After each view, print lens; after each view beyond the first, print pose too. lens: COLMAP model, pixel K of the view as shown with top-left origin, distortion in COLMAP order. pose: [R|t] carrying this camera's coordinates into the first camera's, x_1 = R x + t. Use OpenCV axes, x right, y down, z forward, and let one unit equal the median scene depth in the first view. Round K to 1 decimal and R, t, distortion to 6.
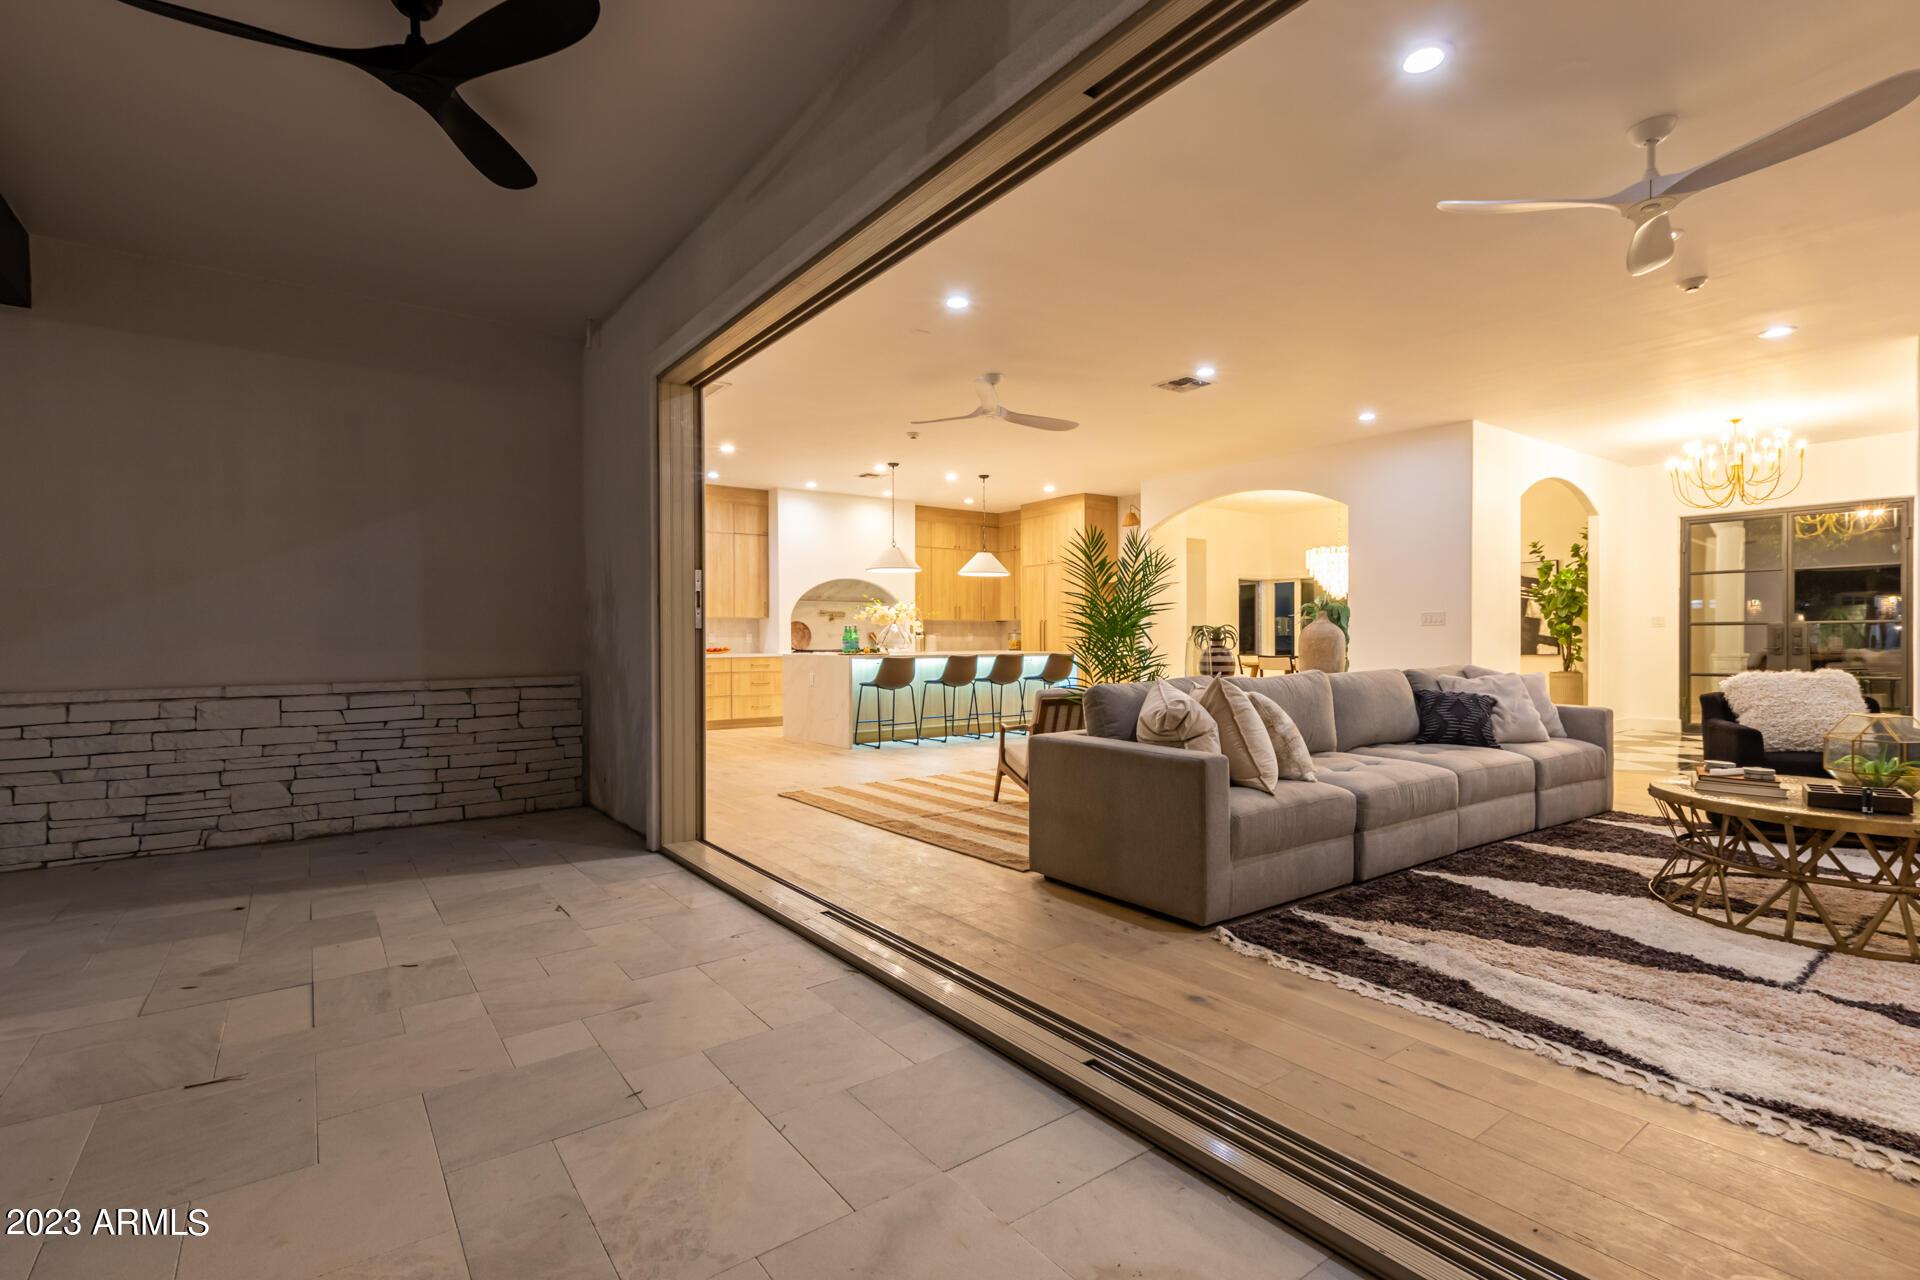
lens RADIAL K [[889.4, 0, 957.8], [0, 889.4, 638.0], [0, 0, 1]] dist [-0.003843, -0.000320]
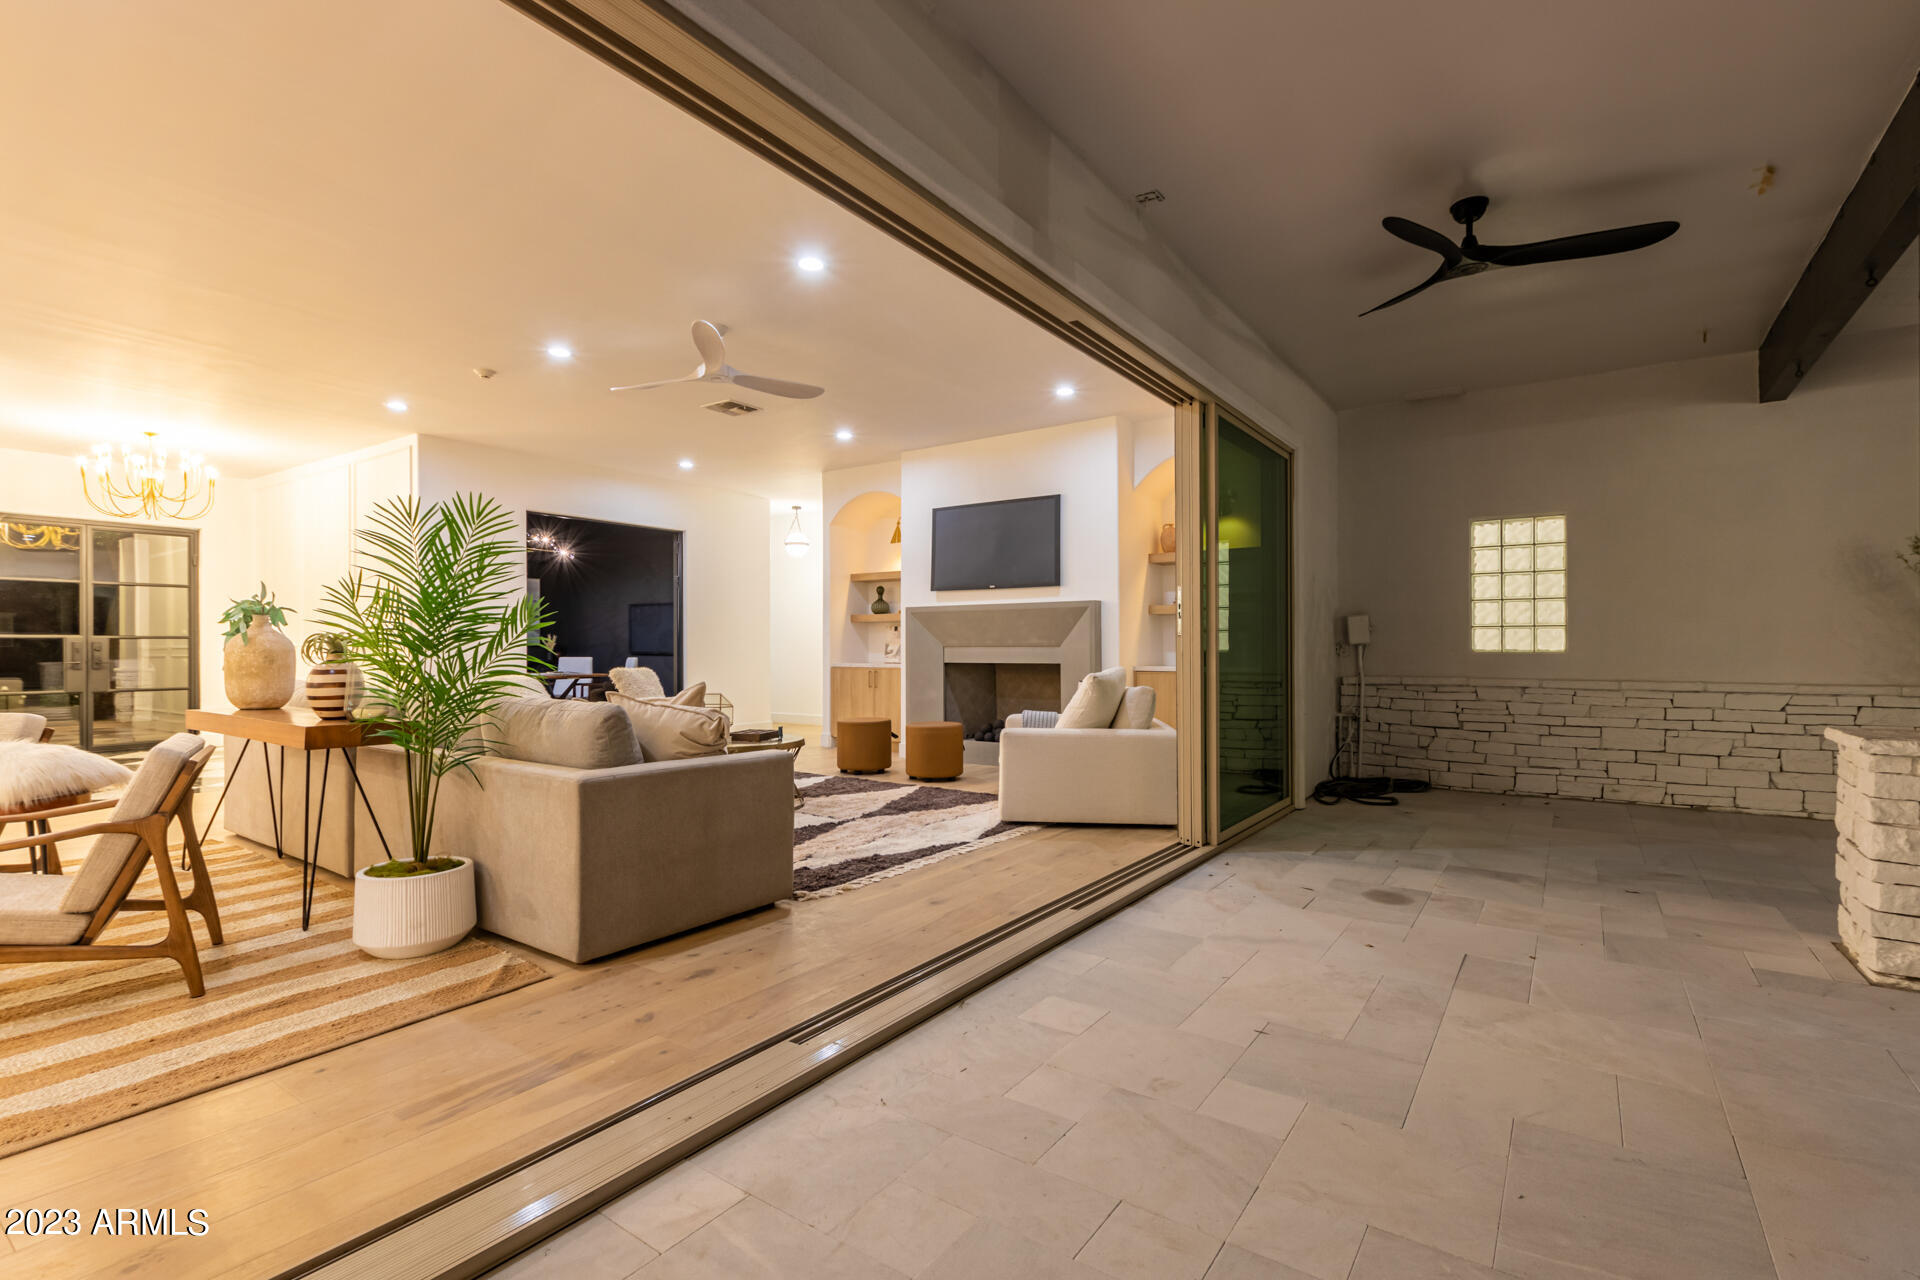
lens RADIAL K [[889.4, 0, 957.5], [0, 889.4, 647.1], [0, 0, 1]] dist [-0.003843, -0.000320]
pose [[-0.320512, 0.004586, 0.947233, -1.047975], [0.001268, 0.999989, -0.004412, 0.002070], [-0.947244, -0.000213, -0.320514, 1.358795]]
